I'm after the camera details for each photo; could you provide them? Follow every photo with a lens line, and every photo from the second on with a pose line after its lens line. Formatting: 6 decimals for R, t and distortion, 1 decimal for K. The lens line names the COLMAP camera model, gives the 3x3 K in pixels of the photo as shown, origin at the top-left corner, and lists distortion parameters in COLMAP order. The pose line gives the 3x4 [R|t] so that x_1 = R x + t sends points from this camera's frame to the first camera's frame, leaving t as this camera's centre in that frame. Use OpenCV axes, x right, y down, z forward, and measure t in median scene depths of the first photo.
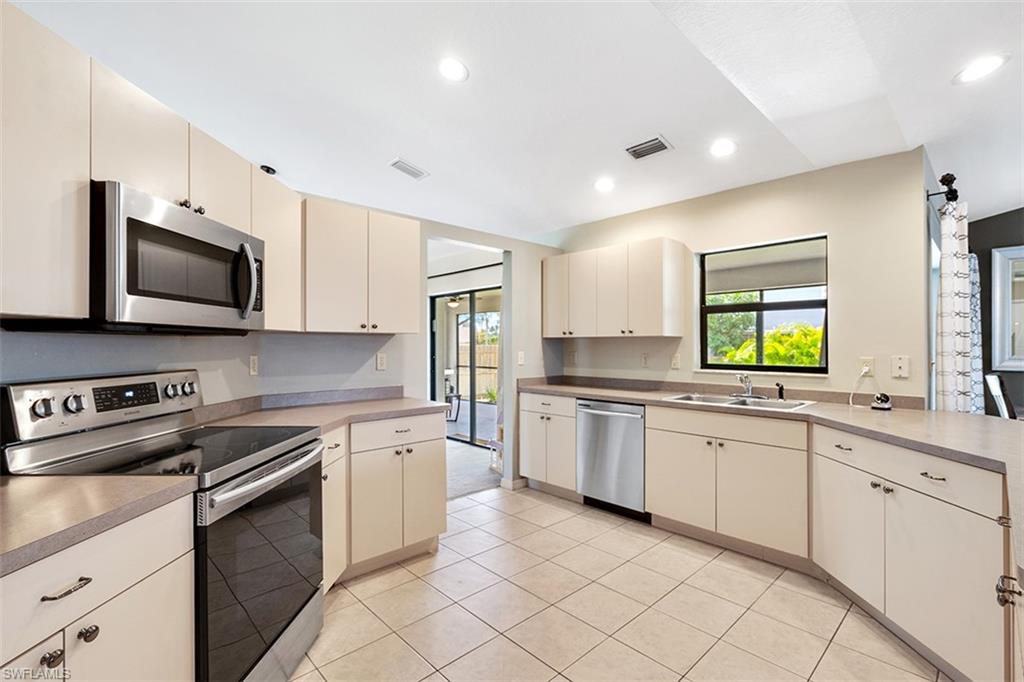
lens RADIAL K [[461.9, 0, 511.4], [0, 461.9, 345.3], [0, 0, 1]] dist [-0.003275, 0.000277]
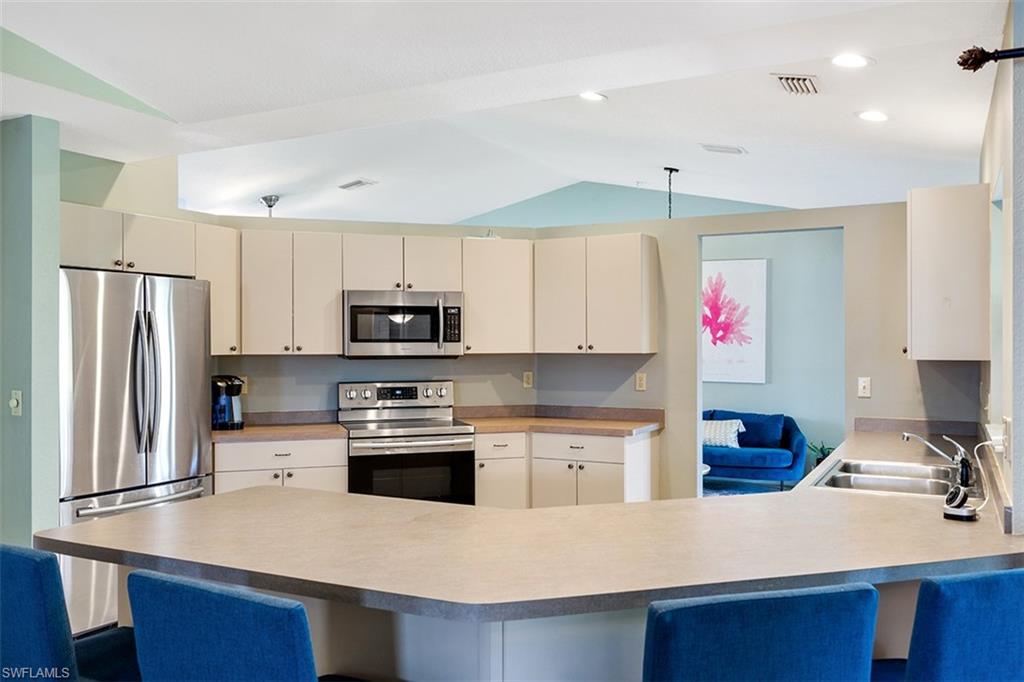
lens RADIAL K [[836.5, 0, 512.0], [0, 836.5, 341.0], [0, 0, 1]] dist [-0.001668, -0.001607]
pose [[0.323625, -0.001422, -0.946185, 1.525111], [0.001083, 0.999999, -0.001133, -0.056773], [0.946185, -0.000658, 0.323626, 0.235778]]
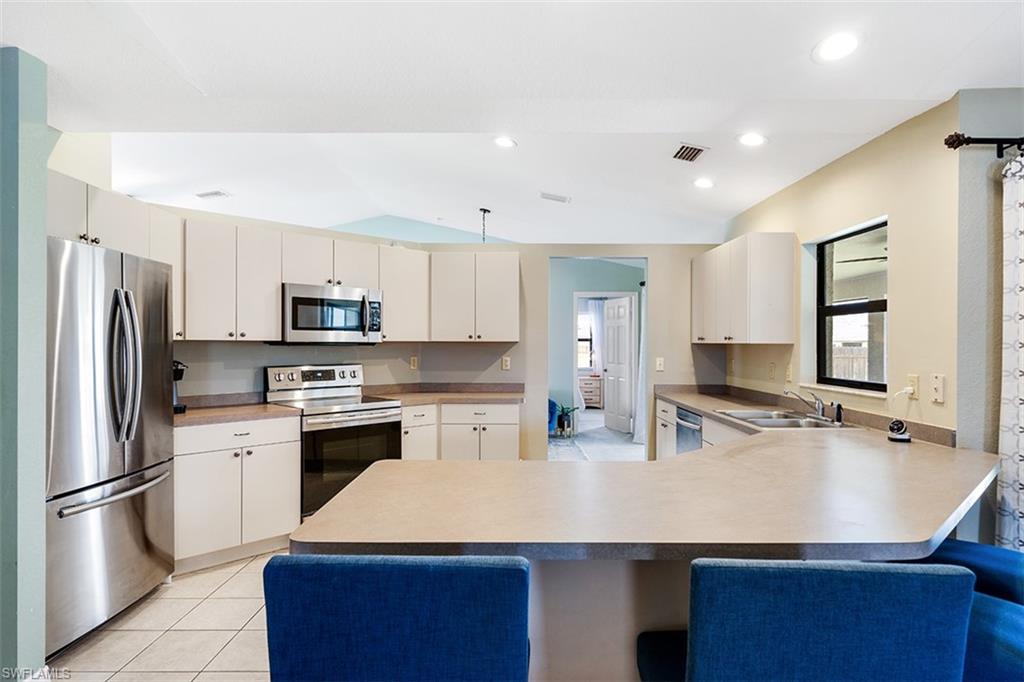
lens RADIAL K [[579.2, 0, 508.3], [0, 579.2, 344.0], [0, 0, 1]] dist [0.003021, 0.000758]
pose [[0.719494, 0.004020, -0.694487, 1.012582], [-0.004413, 0.999990, 0.001216, -0.024155], [0.694484, 0.002190, 0.719505, -0.178718]]
